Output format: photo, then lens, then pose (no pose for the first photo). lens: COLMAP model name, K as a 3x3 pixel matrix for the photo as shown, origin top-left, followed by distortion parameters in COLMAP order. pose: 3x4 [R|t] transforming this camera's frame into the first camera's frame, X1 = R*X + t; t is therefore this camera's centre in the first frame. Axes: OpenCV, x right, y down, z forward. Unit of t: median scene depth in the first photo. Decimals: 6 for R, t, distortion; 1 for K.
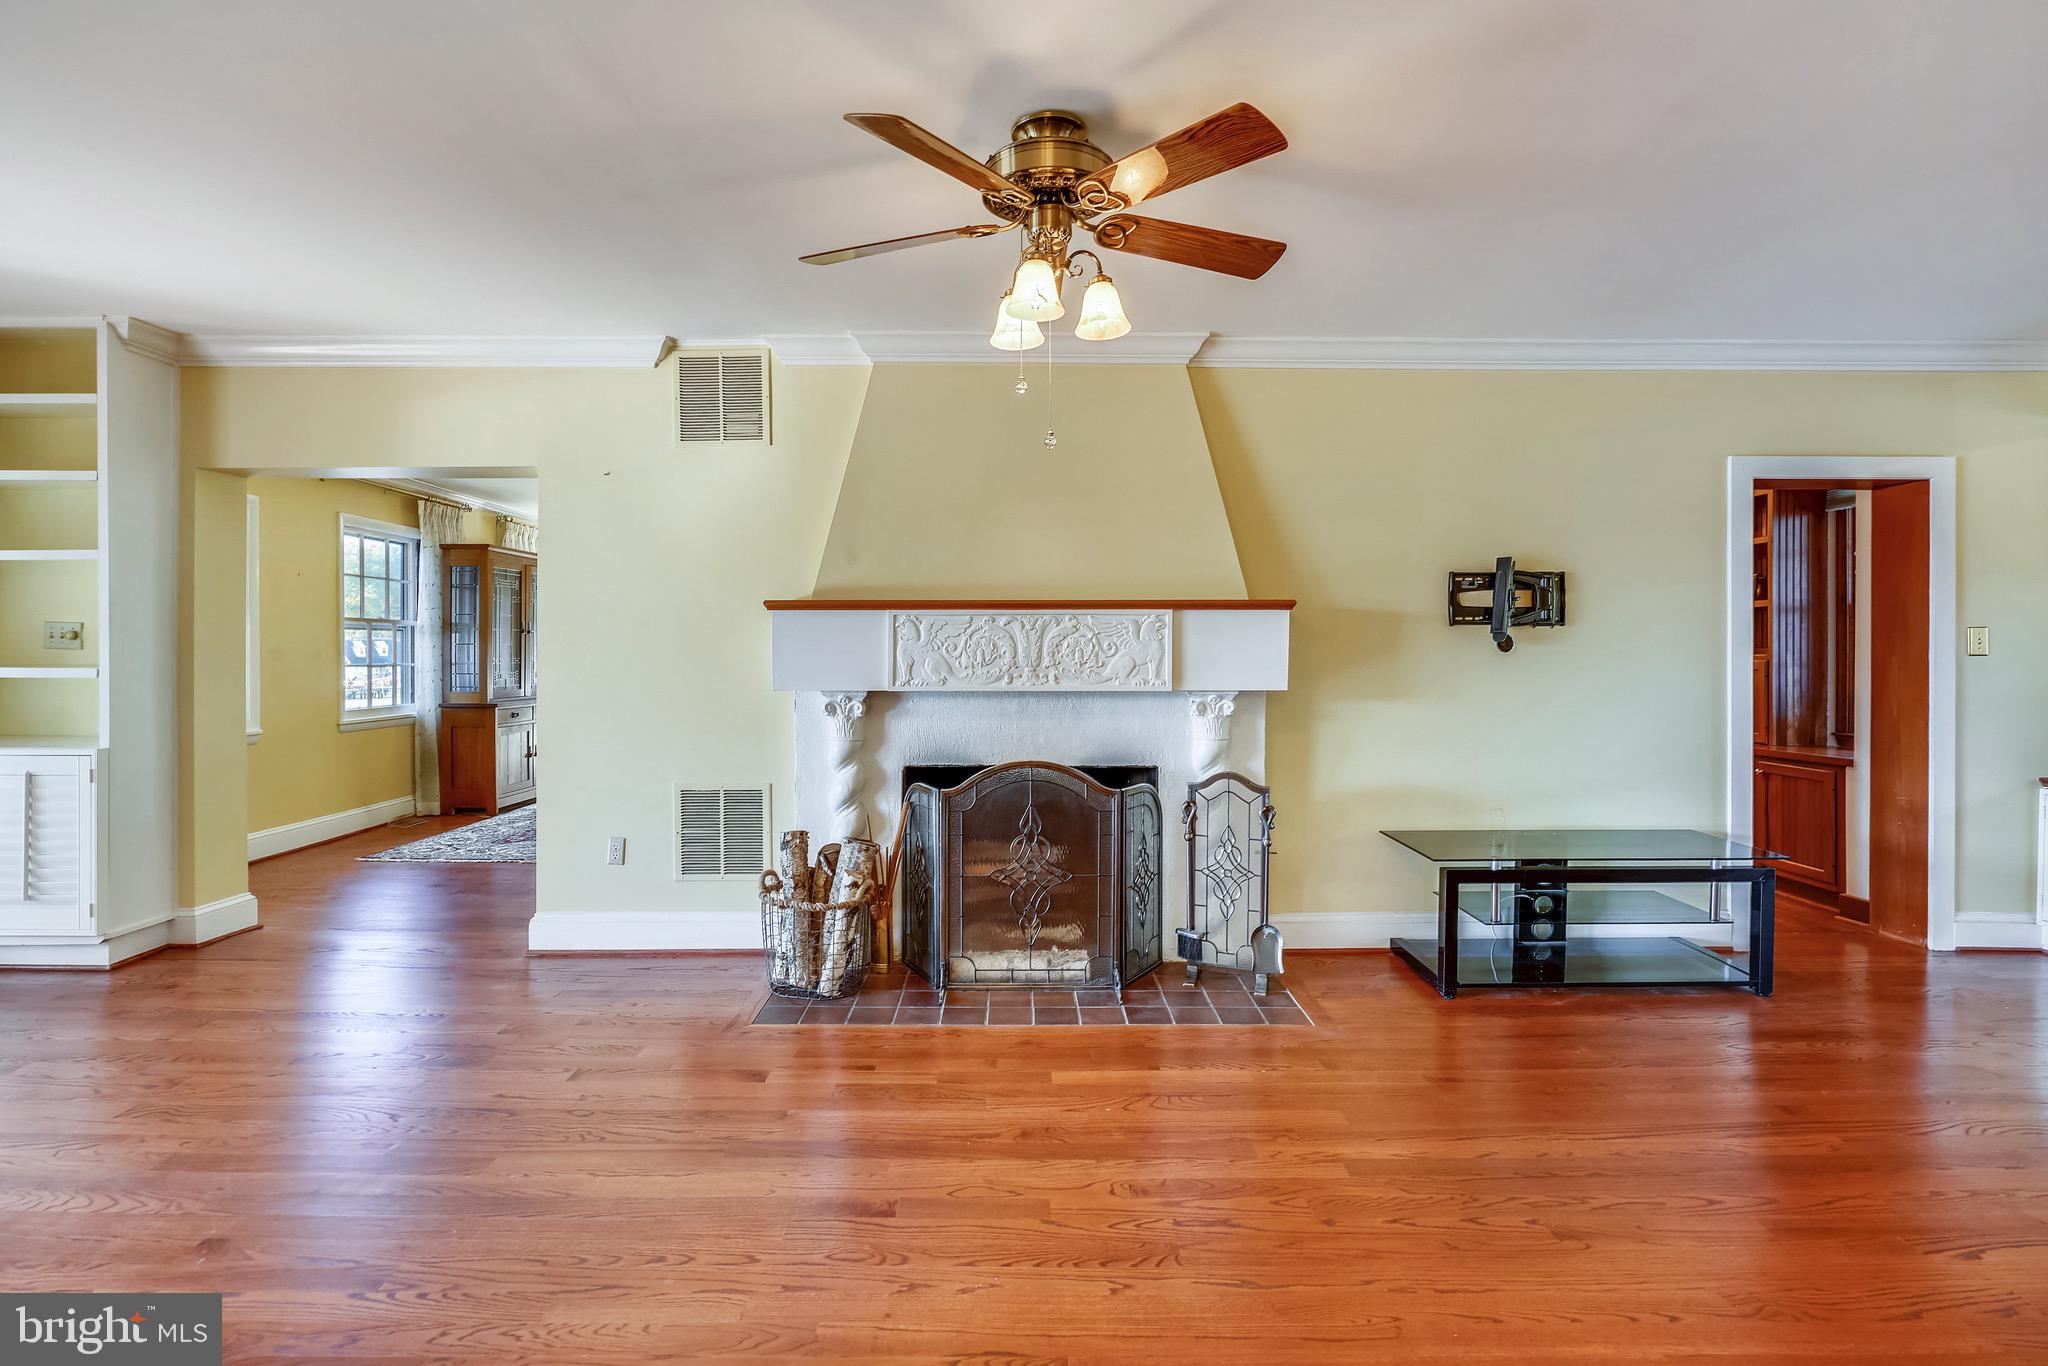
lens RADIAL K [[940.2, 0, 1013.8], [0, 940.2, 675.0], [0, 0, 1]] dist [-0.002067, 0.001723]
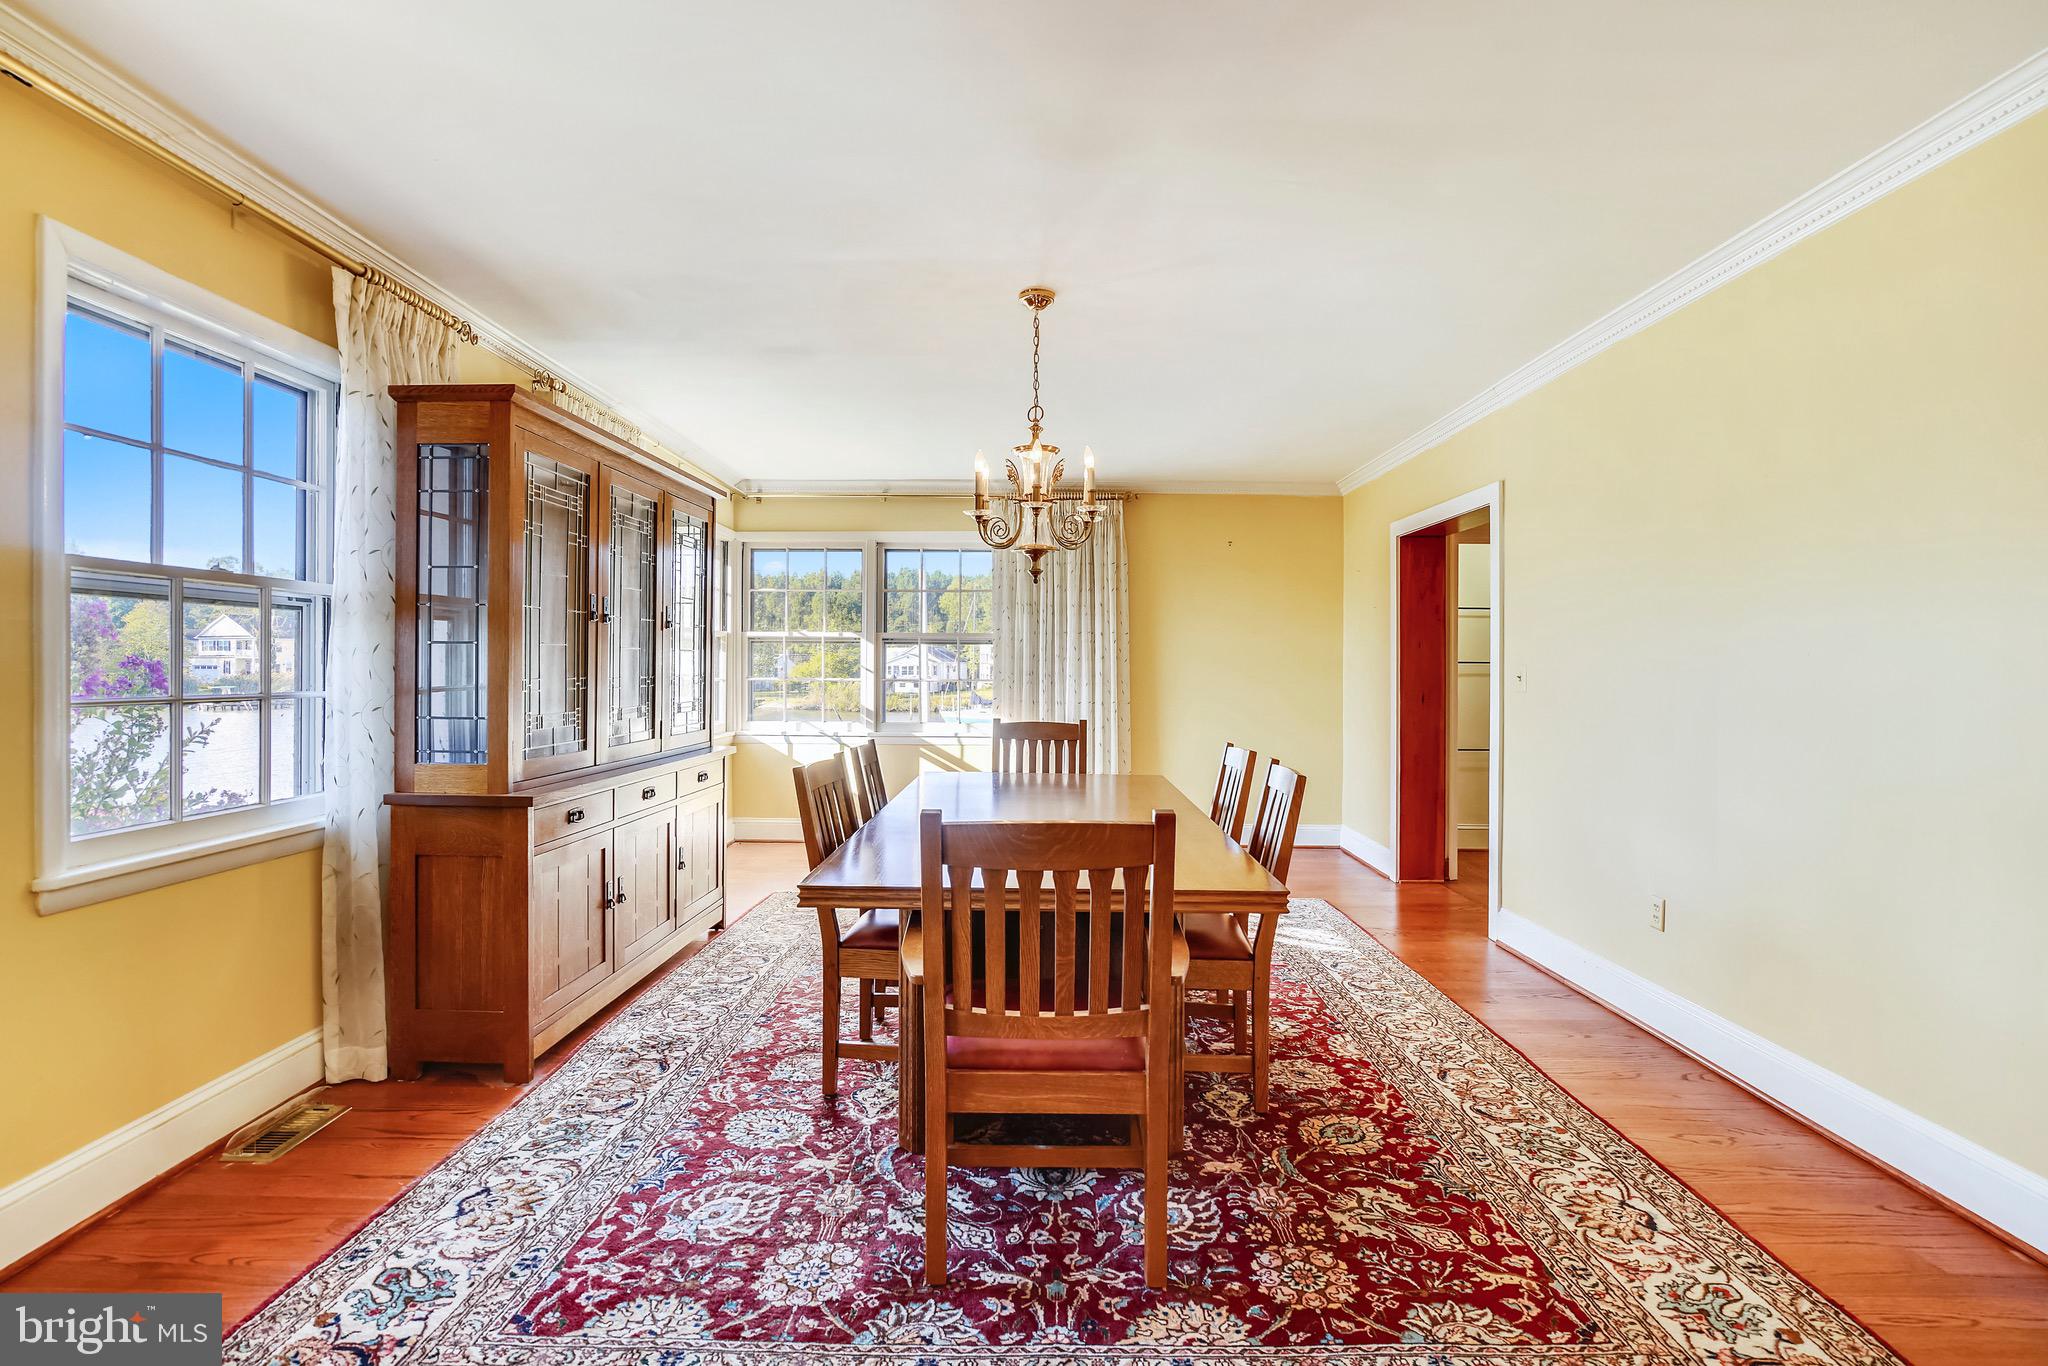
lens RADIAL K [[940.2, 0, 1028.1], [0, 940.2, 675.5], [0, 0, 1]] dist [-0.002067, 0.001723]
pose [[0.999985, 0.005054, -0.002209, -0.342921], [-0.005065, 0.999976, -0.004737, -0.018807], [0.002185, 0.004748, 0.999986, 0.607998]]
